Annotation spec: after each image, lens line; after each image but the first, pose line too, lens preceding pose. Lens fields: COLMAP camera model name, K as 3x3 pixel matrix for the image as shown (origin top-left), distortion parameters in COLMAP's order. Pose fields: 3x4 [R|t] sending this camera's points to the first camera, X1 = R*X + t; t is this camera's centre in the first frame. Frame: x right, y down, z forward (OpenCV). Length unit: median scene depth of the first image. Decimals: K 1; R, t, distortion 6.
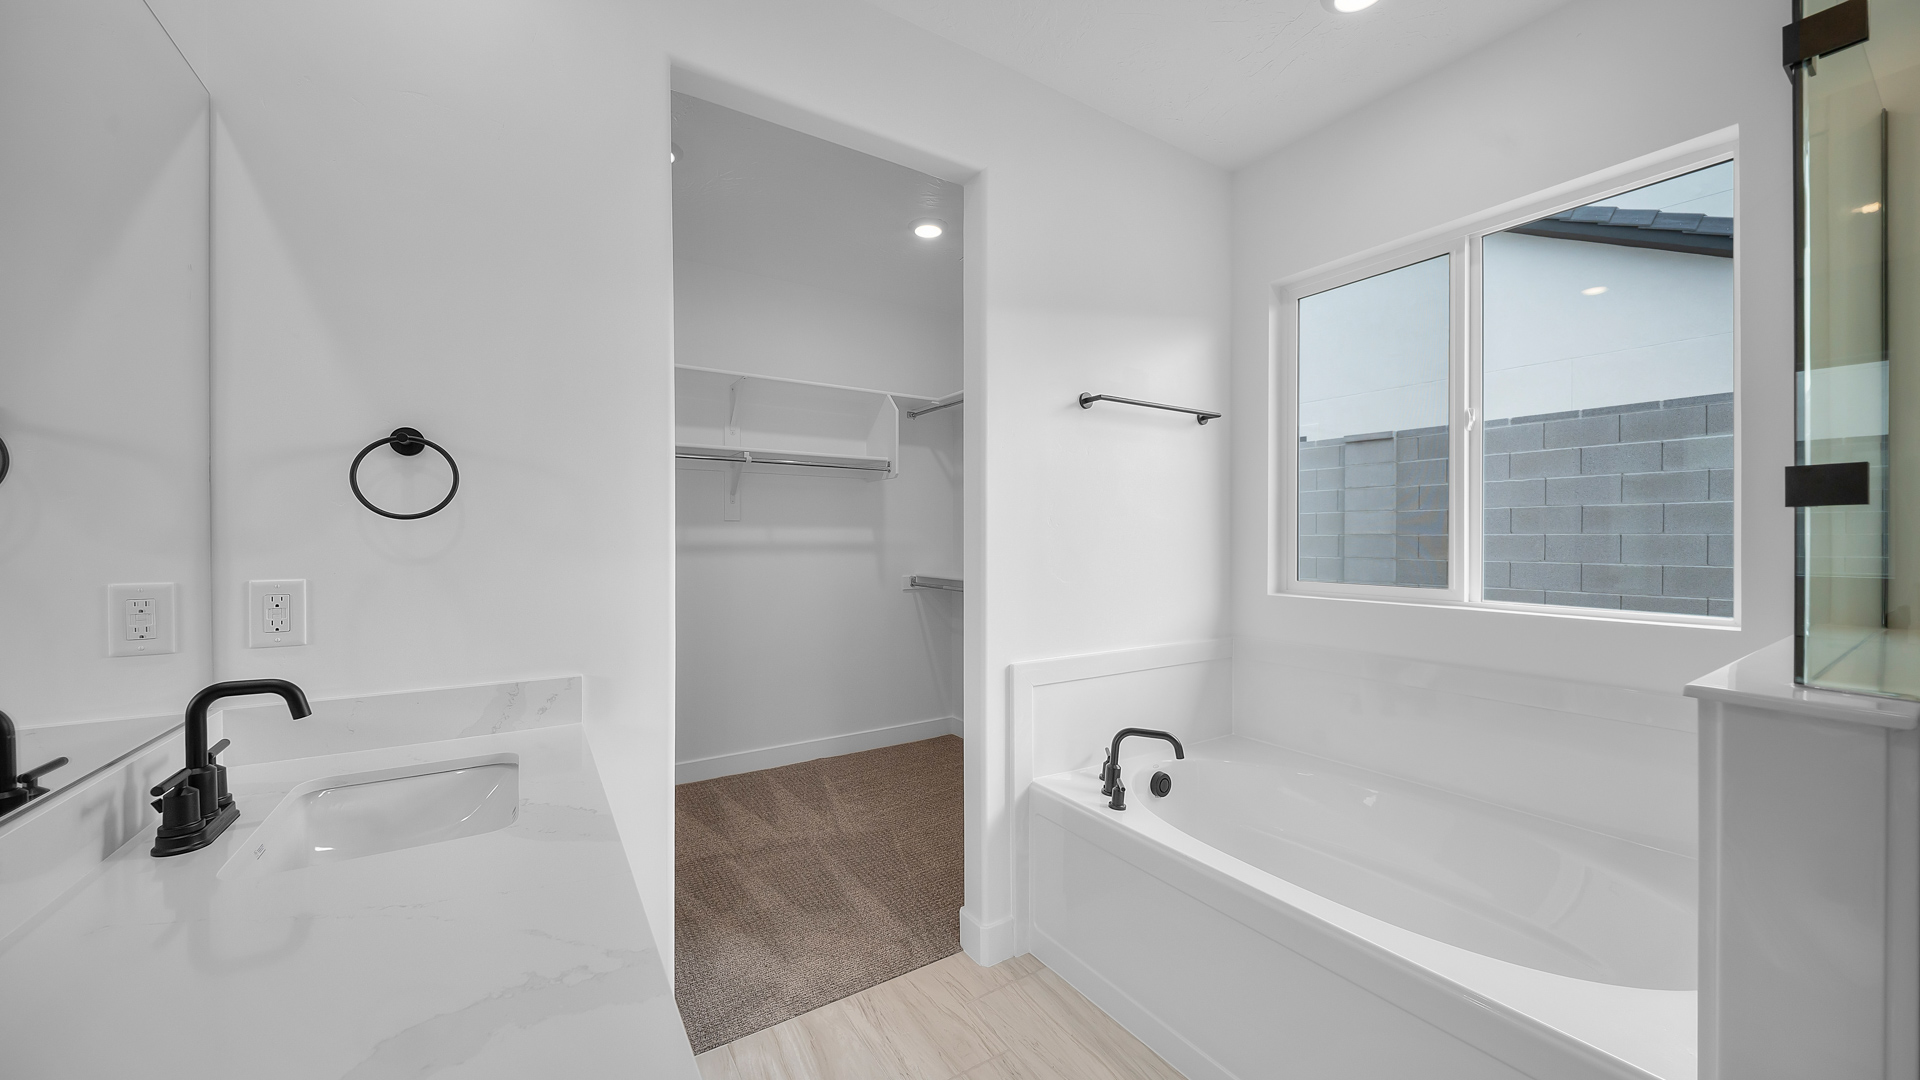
lens RADIAL K [[676.2, 0, 960.0], [0, 676.2, 540.0], [0, 0, 1]] dist [0.001649, -0.007251]
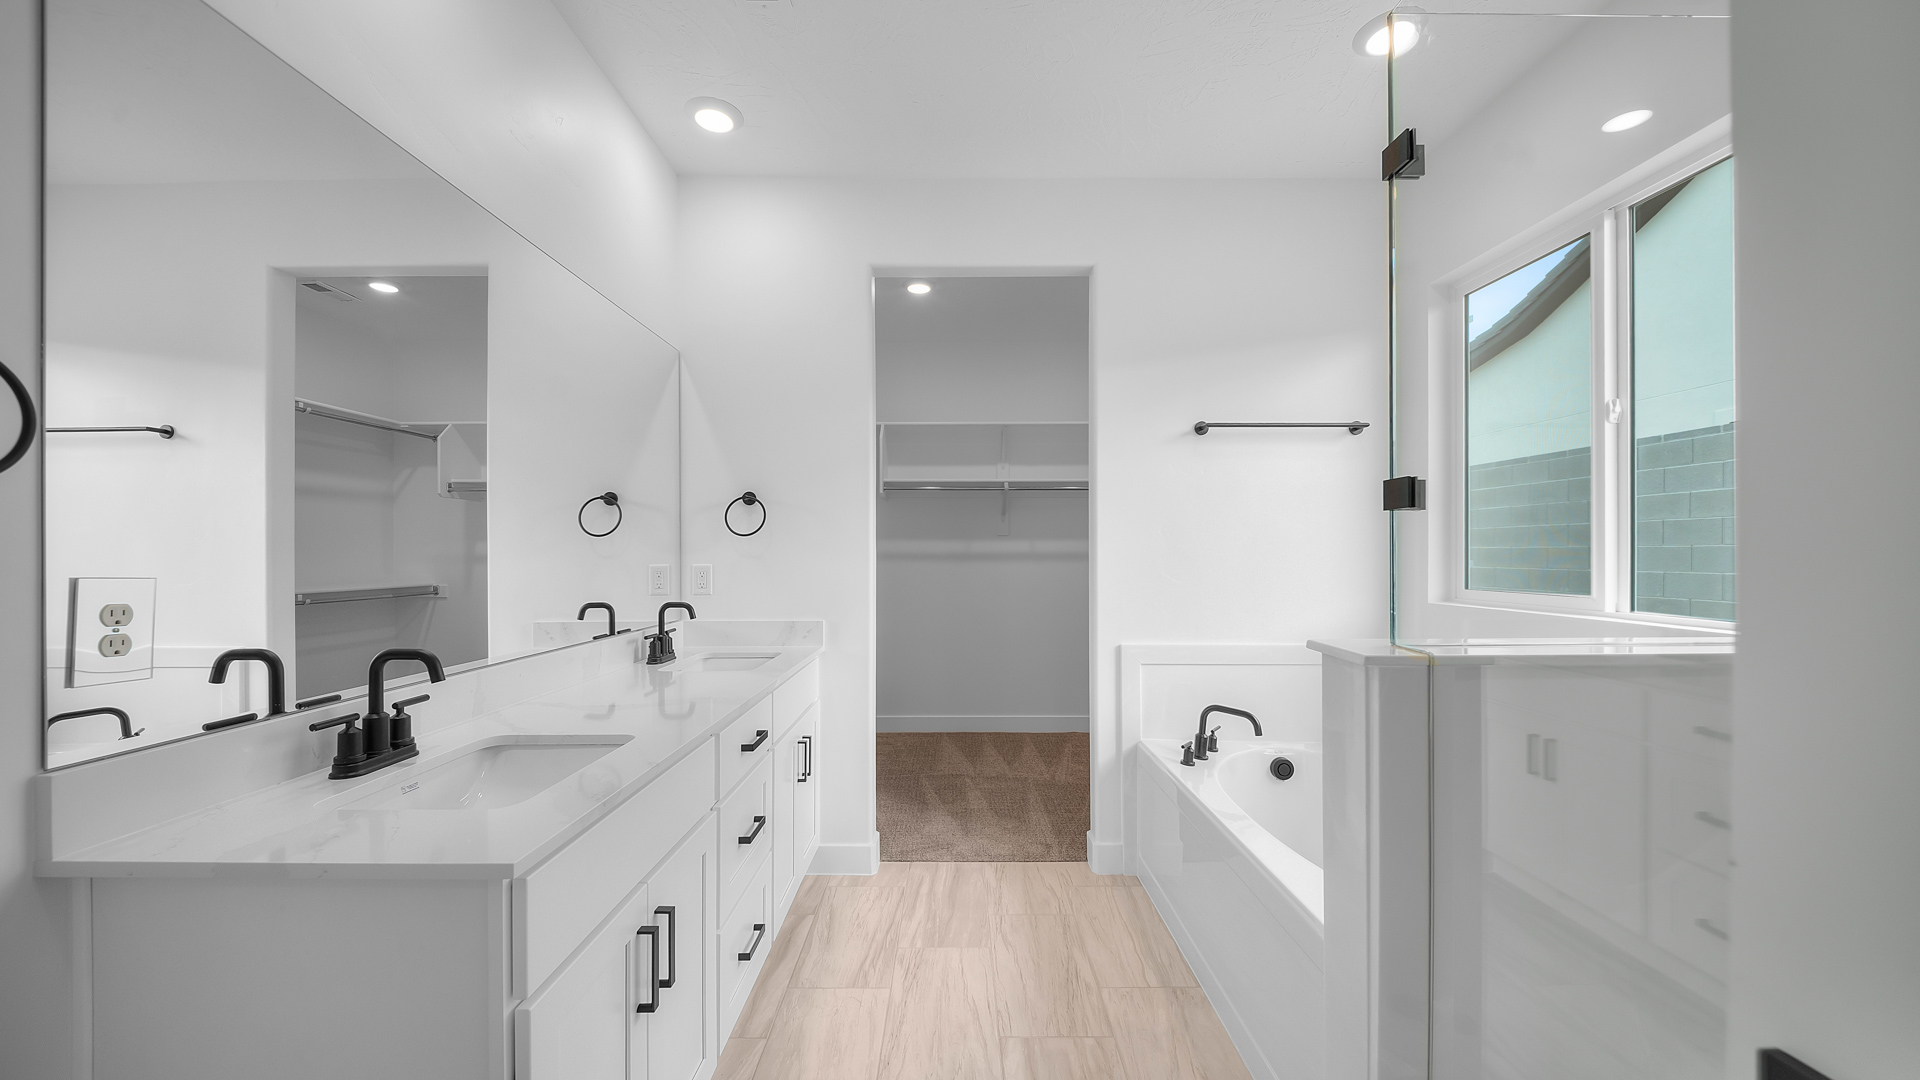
lens RADIAL K [[669.8, 0, 955.2], [0, 669.8, 553.2], [0, 0, 1]] dist [0.006143, -0.006989]
pose [[0.844103, -0.000893, -0.536180, 0.490277], [-0.000183, 0.999998, -0.001953, 0.014286], [0.536181, 0.001747, 0.844101, -0.234112]]
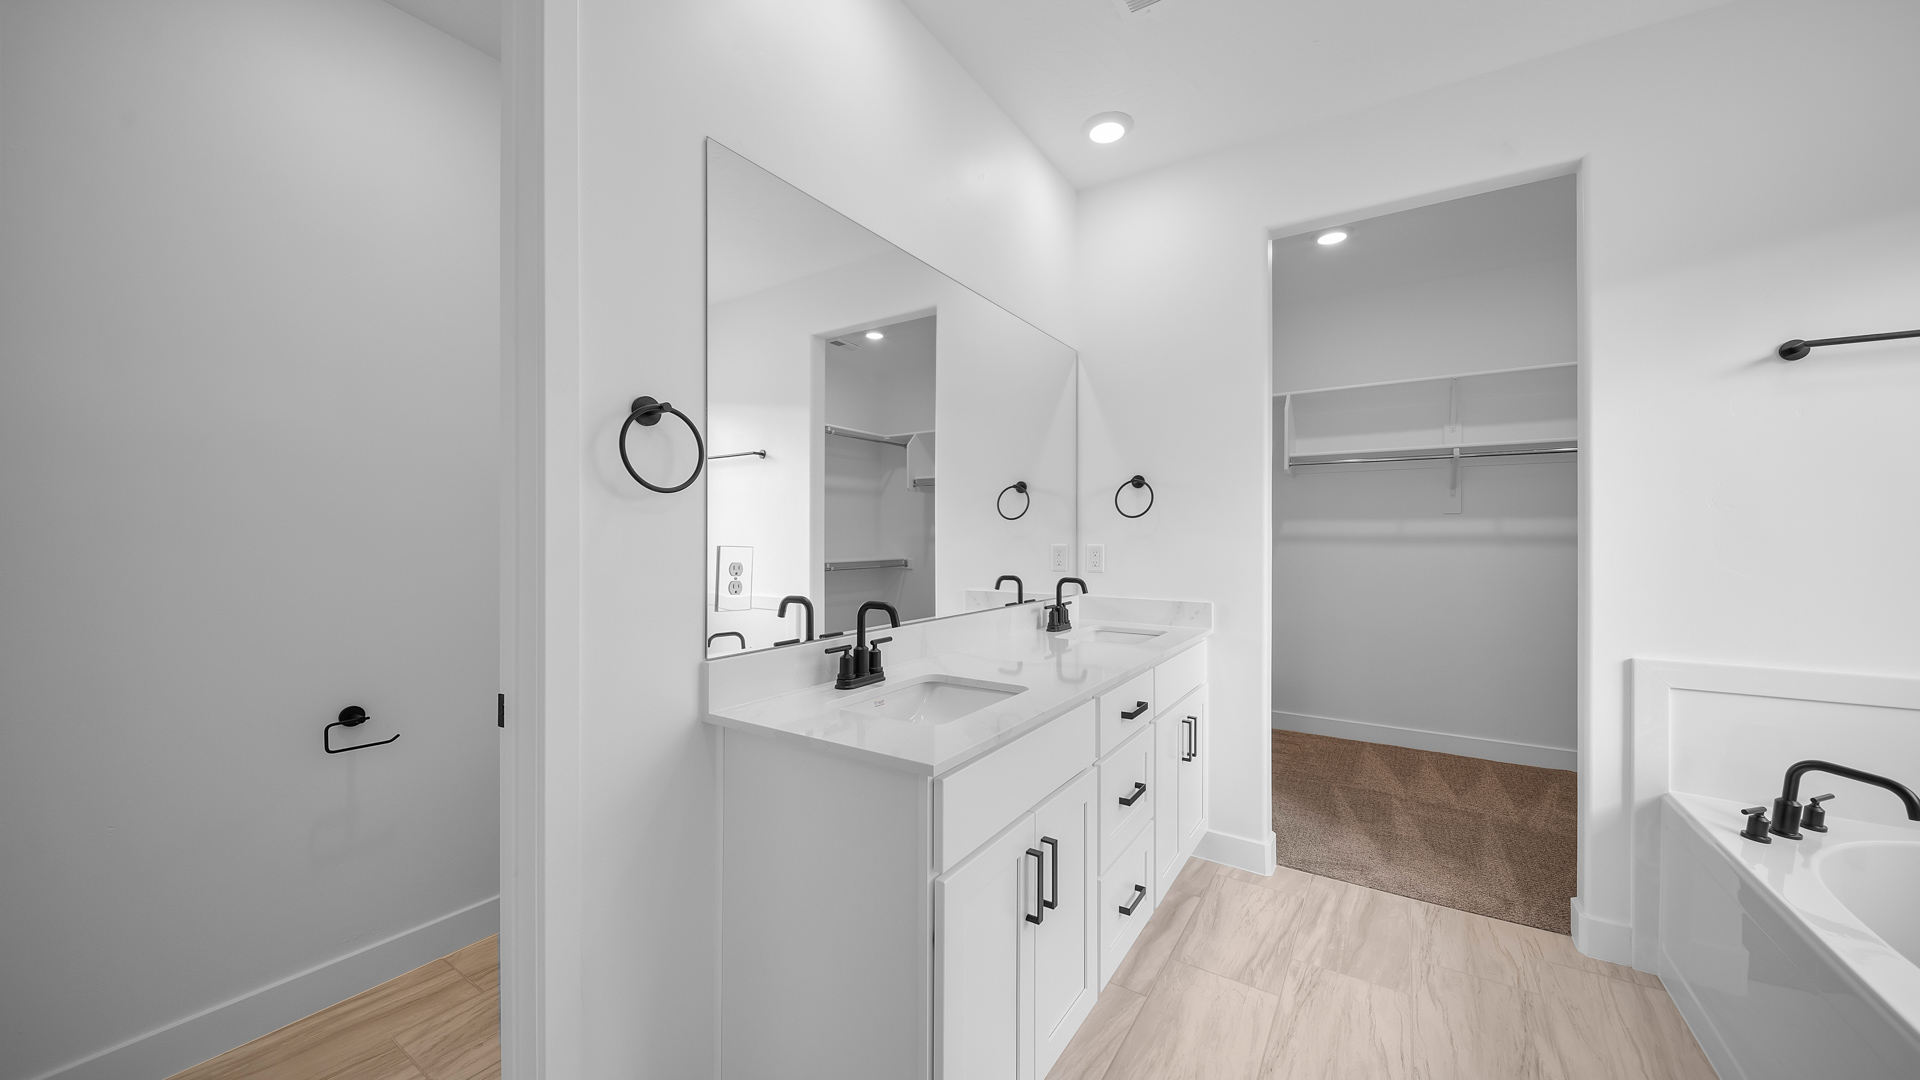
lens RADIAL K [[663.1, 0, 954.0], [0, 663.1, 535.5], [0, 0, 1]] dist [0.000187, -0.006891]
pose [[0.402168, -0.000055, -0.915566, 0.533487], [-0.003737, 0.999992, -0.001701, 0.018301], [0.915558, 0.004106, 0.402164, -0.233124]]
